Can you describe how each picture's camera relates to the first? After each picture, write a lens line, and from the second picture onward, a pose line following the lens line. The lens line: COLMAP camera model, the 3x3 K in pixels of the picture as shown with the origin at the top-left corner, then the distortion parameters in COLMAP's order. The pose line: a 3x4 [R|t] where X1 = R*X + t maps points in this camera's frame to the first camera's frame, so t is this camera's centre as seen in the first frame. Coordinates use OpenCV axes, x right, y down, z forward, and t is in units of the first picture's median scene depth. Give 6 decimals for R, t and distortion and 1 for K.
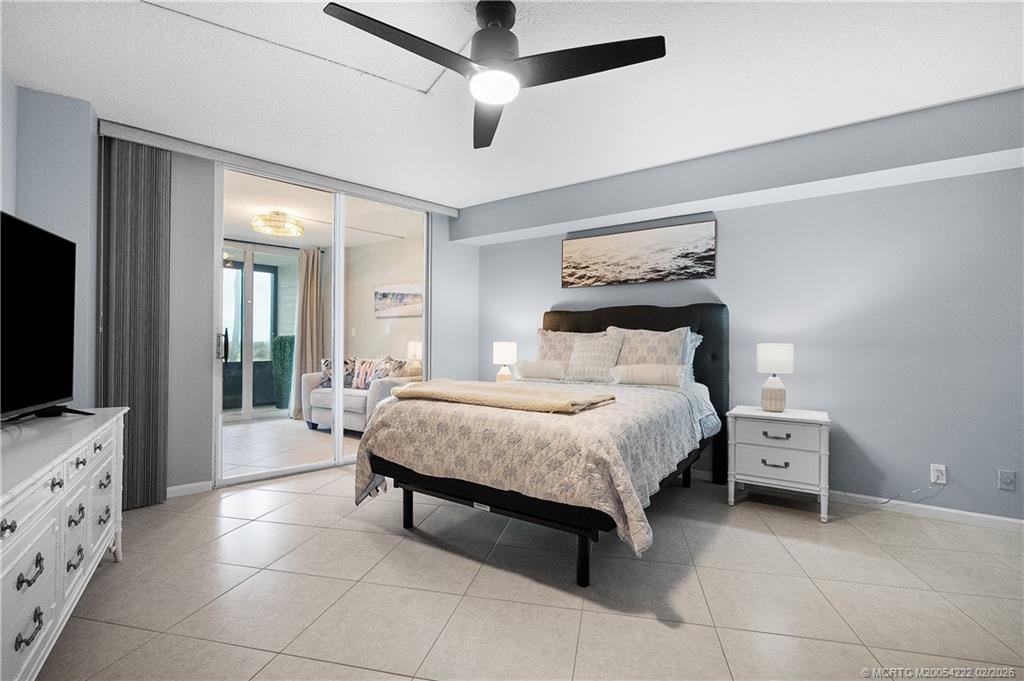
lens RADIAL K [[464.6, 0, 511.3], [0, 464.6, 337.0], [0, 0, 1]] dist [-0.004191, -0.000397]
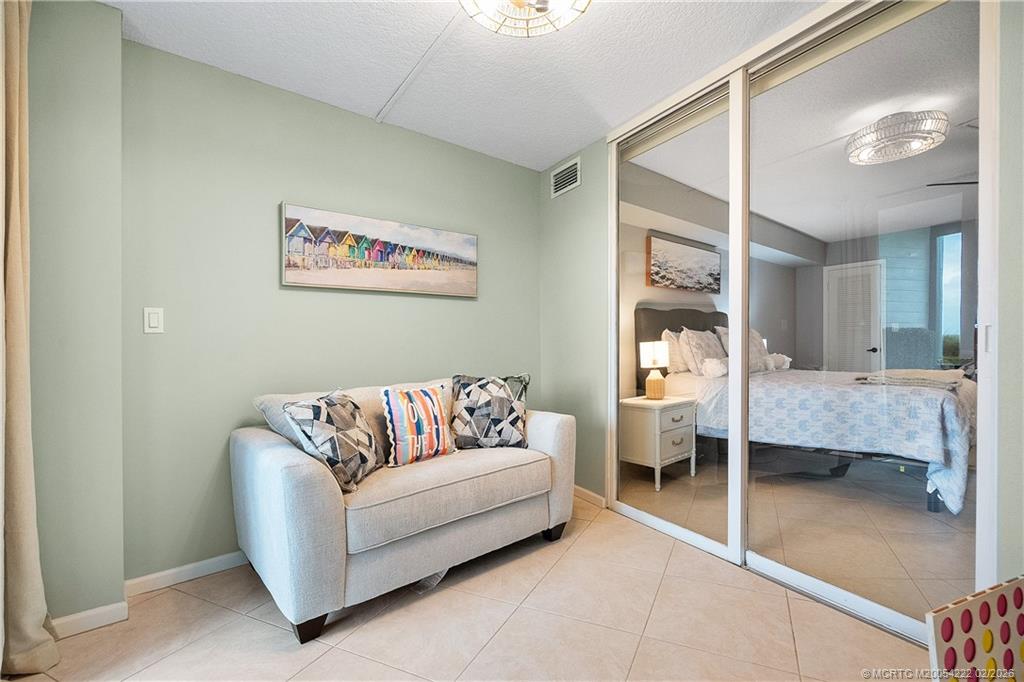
lens RADIAL K [[464.6, 0, 511.3], [0, 464.6, 342.7], [0, 0, 1]] dist [-0.004191, -0.000397]
pose [[0.236835, -0.019328, 0.971358, -0.931217], [-0.004869, 0.999766, 0.021080, -0.003600], [-0.971538, -0.009722, 0.236685, 1.076312]]
